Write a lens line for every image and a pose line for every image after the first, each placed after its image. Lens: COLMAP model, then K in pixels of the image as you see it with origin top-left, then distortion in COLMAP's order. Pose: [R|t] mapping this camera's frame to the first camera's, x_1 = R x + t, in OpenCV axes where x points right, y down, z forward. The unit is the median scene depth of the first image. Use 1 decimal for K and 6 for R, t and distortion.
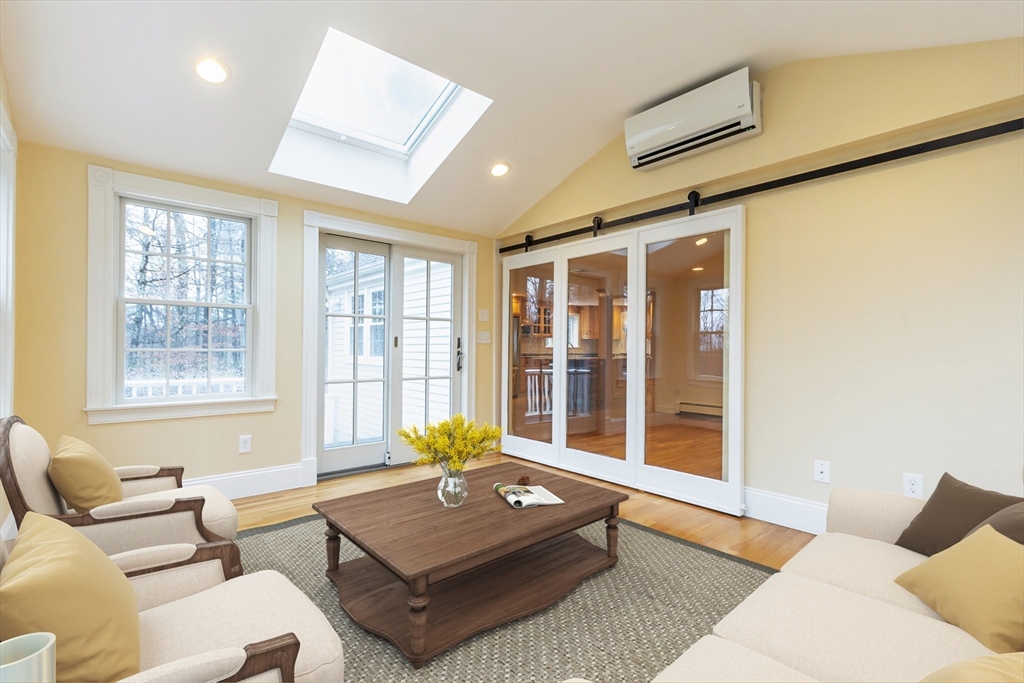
lens RADIAL K [[461.9, 0, 502.9], [0, 461.9, 346.4], [0, 0, 1]] dist [-0.000615, -0.000228]
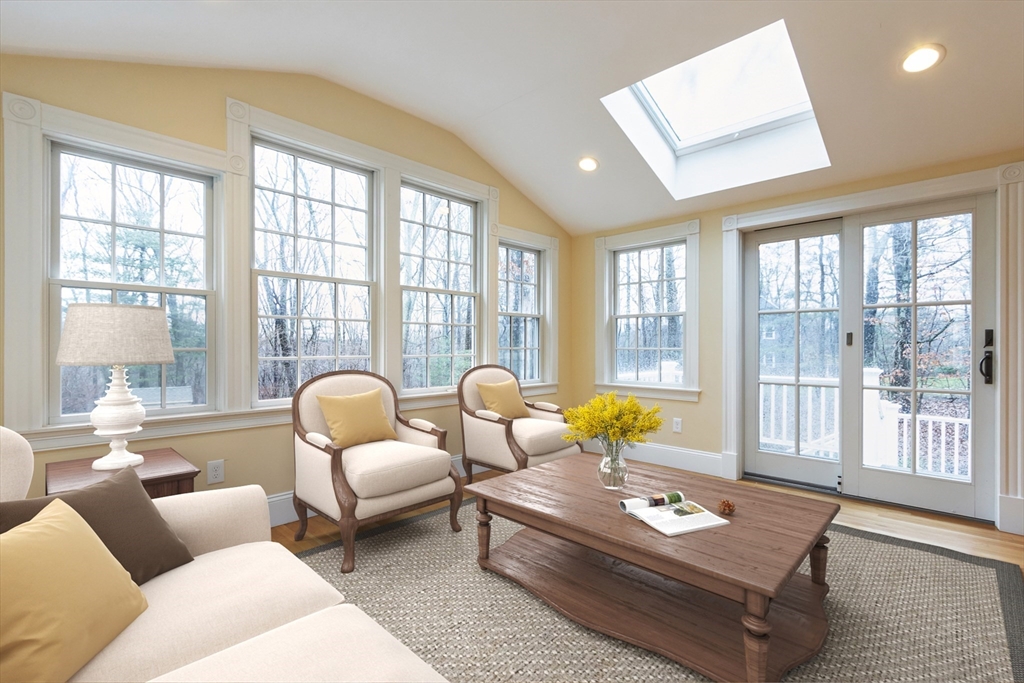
lens RADIAL K [[461.9, 0, 502.9], [0, 461.9, 346.4], [0, 0, 1]] dist [-0.000615, -0.000228]
pose [[0.078737, -0.005842, -0.996878, 0.609450], [0.001188, 0.999983, -0.005767, 0.008033], [0.996895, -0.000731, 0.078743, 0.422481]]
